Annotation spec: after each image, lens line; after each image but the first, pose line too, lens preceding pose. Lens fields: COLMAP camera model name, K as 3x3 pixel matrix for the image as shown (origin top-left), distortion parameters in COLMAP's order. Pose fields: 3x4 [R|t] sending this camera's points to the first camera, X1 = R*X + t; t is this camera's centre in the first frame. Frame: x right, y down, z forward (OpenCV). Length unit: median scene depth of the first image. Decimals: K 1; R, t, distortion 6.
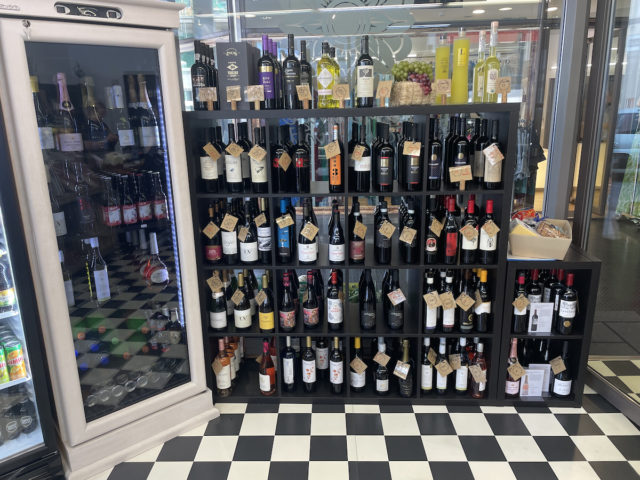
lens RADIAL K [[480.6, 0, 320.0], [0, 480.6, 240.0], [0, 0, 1]] dist [0.086699, -0.129092]
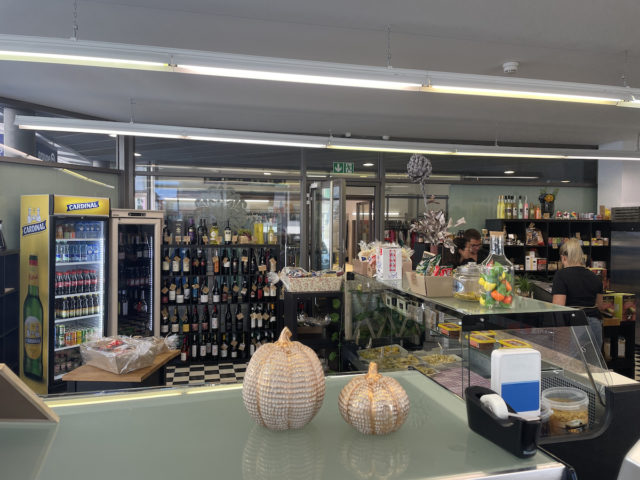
lens RADIAL K [[480.6, 0, 320.0], [0, 480.6, 240.0], [0, 0, 1]] dist [0.086699, -0.129092]
pose [[0.963327, 0.023405, 0.267306, -0.130373], [0.037729, 0.974477, -0.221295, 0.317894], [-0.265663, 0.223265, 0.937857, -1.660019]]
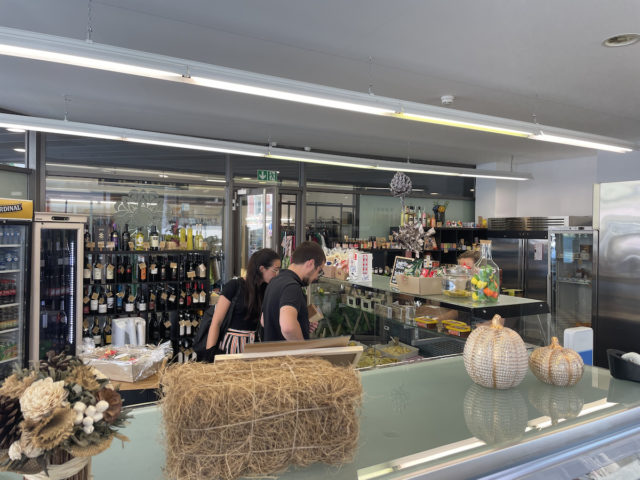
lens RADIAL K [[480.6, 0, 320.0], [0, 480.6, 240.0], [0, 0, 1]] dist [0.086699, -0.129092]
pose [[0.852373, 0.027843, 0.522192, -0.506926], [0.097774, 0.972487, -0.211448, 0.313020], [-0.513712, 0.231289, 0.826199, -1.627145]]
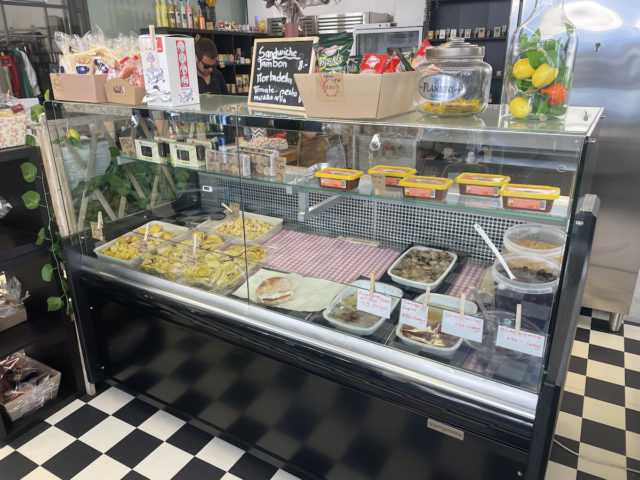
lens RADIAL K [[480.6, 0, 320.0], [0, 480.6, 240.0], [0, 0, 1]] dist [0.086699, -0.129092]
pose [[0.462166, -0.289482, 0.838214, -0.121625], [0.222029, 0.952887, 0.206664, 0.212135], [-0.858548, 0.090595, 0.504666, -0.872725]]
